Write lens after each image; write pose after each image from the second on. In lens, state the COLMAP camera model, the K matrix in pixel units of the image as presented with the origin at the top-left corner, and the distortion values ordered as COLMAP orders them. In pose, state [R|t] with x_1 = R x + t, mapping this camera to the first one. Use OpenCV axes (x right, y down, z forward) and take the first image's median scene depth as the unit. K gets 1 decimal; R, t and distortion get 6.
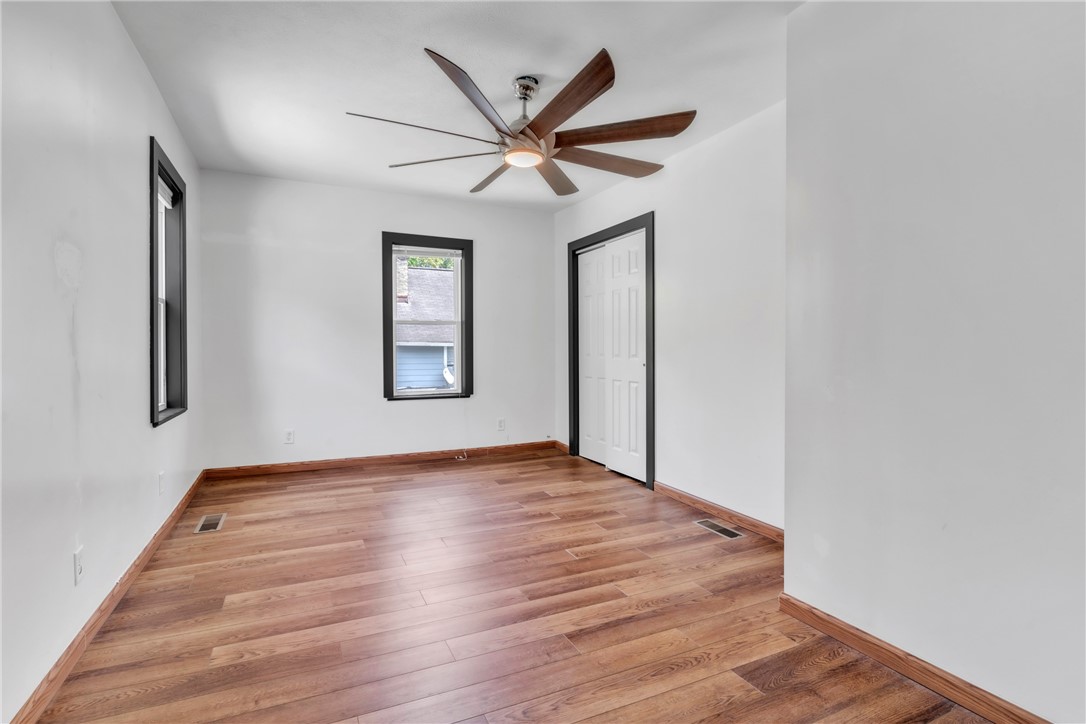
lens RADIAL K [[512.5, 0, 535.4], [0, 512.5, 359.9], [0, 0, 1]] dist [-0.003601, -0.000617]
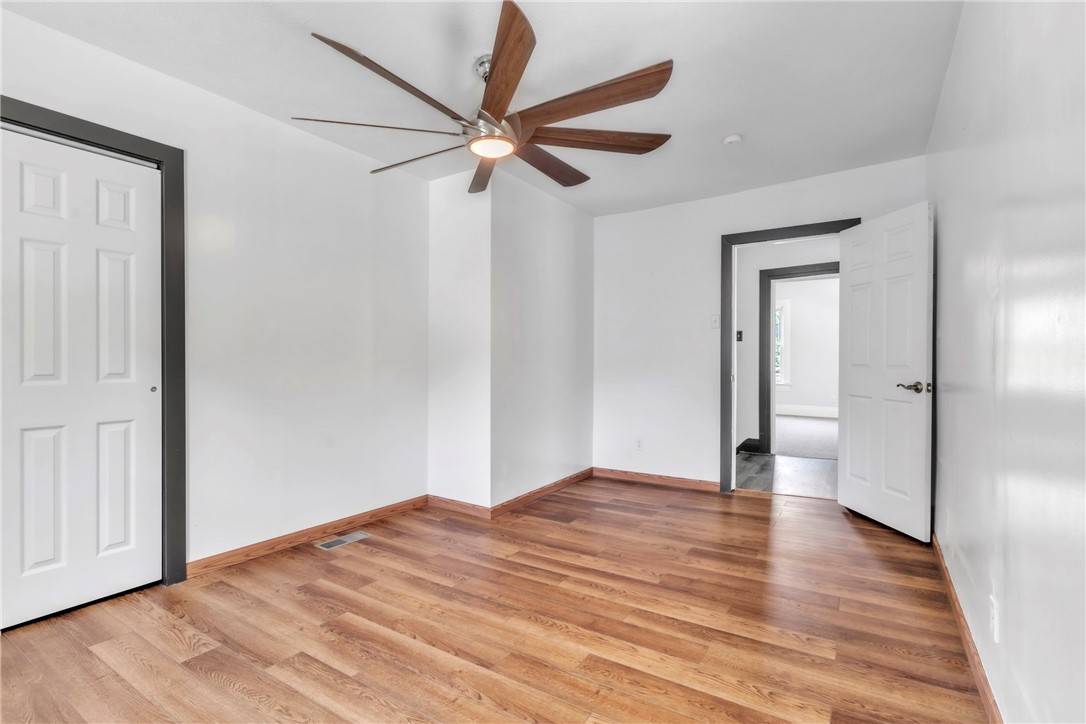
lens RADIAL K [[512.5, 0, 537.1], [0, 512.5, 359.8], [0, 0, 1]] dist [-0.003601, -0.000617]
pose [[-0.527608, -0.000144, 0.849488, -0.908989], [0.016385, 0.999812, 0.010346, -0.039358], [-0.849330, 0.019378, -0.527507, 1.561207]]
